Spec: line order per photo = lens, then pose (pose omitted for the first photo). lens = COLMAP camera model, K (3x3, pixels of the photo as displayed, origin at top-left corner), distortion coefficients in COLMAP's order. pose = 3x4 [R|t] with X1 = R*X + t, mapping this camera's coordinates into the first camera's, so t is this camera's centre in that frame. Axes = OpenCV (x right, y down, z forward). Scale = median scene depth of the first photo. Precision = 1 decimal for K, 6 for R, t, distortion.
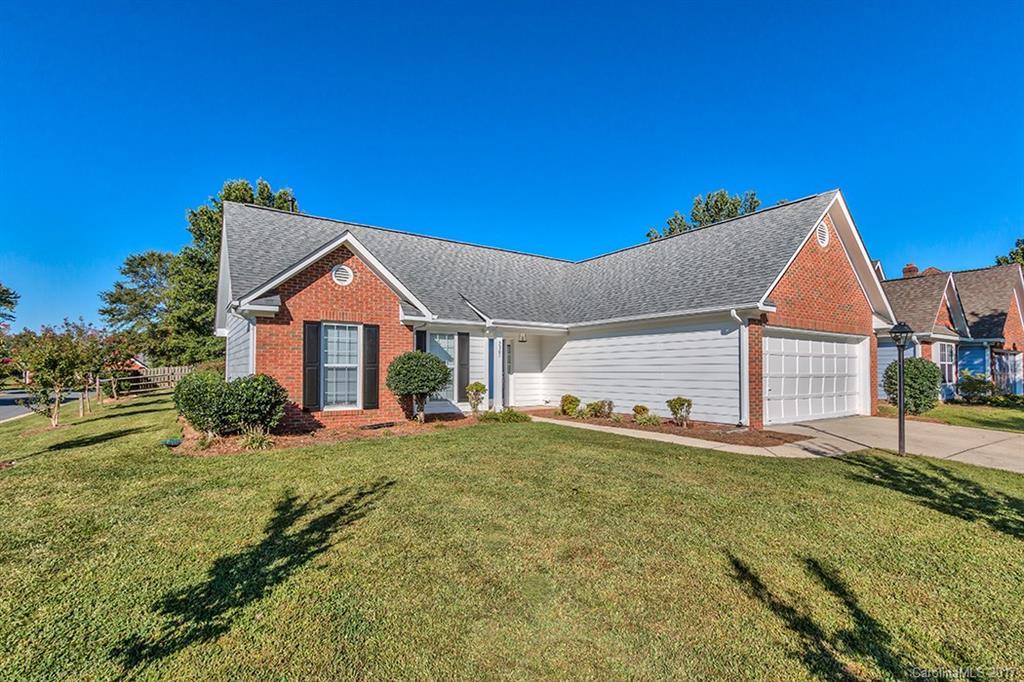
lens RADIAL K [[468.8, 0, 509.2], [0, 468.8, 361.9], [0, 0, 1]] dist [0.020140, 0.000027]
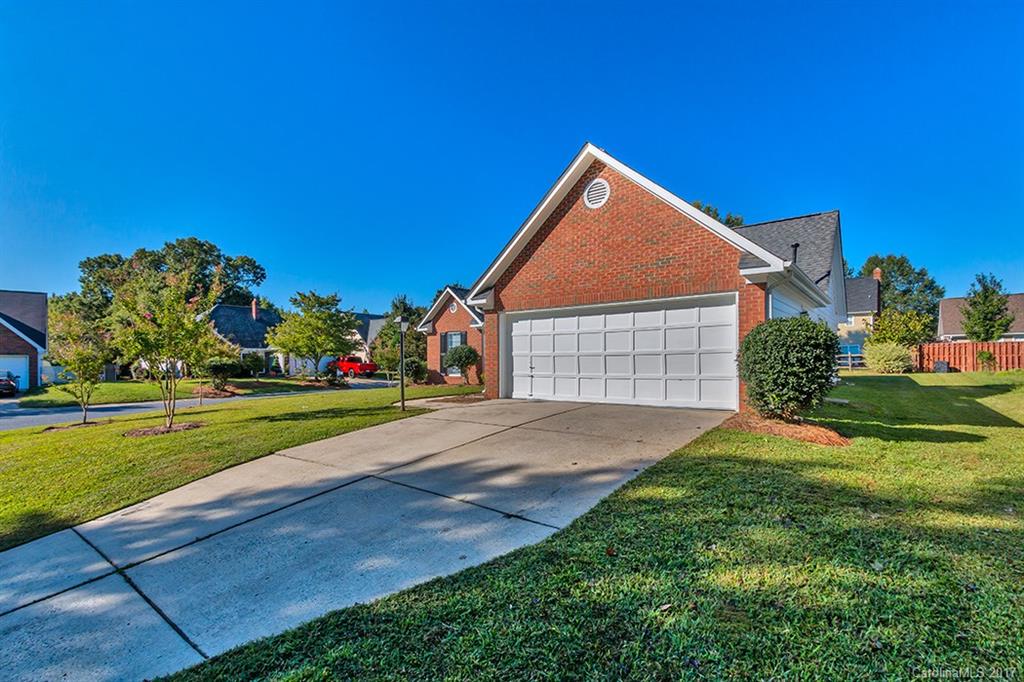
lens RADIAL K [[468.8, 0, 509.2], [0, 468.8, 361.9], [0, 0, 1]] dist [0.020140, 0.000027]
pose [[0.299096, -0.005625, -0.954206, 1.596244], [0.023929, 0.999712, 0.001607, 0.045240], [0.953923, -0.023314, 0.299144, 0.629055]]
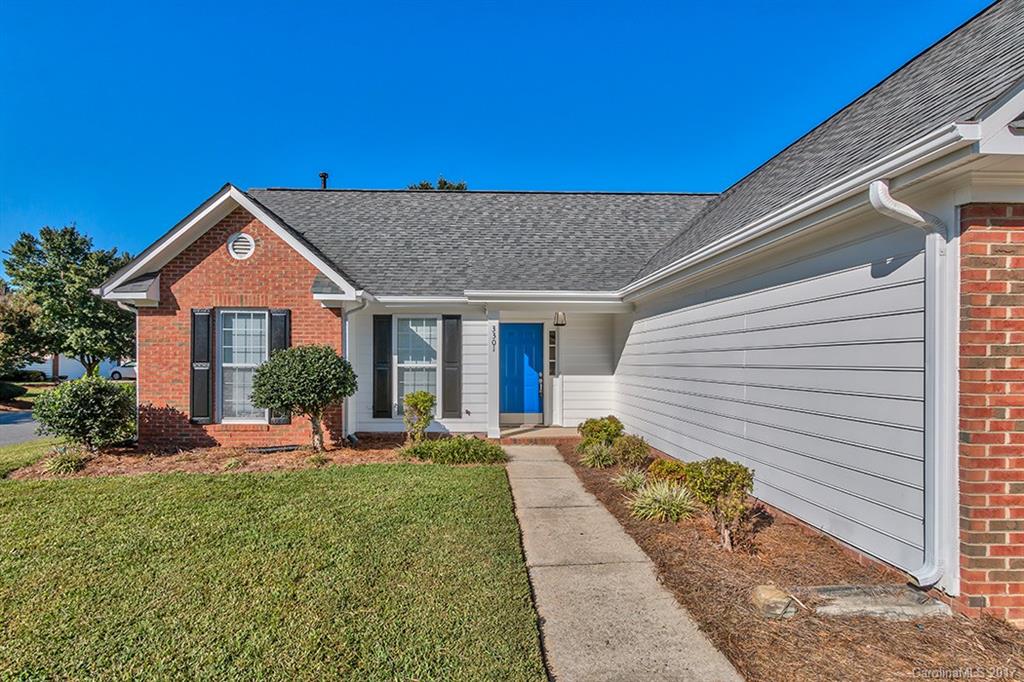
lens RADIAL K [[468.8, 0, 509.2], [0, 468.8, 361.9], [0, 0, 1]] dist [0.020140, 0.000027]
pose [[0.834817, 0.003211, -0.550518, 0.425299], [0.008189, 0.999800, 0.018250, -0.008607], [0.550467, -0.019744, 0.834624, 0.599550]]
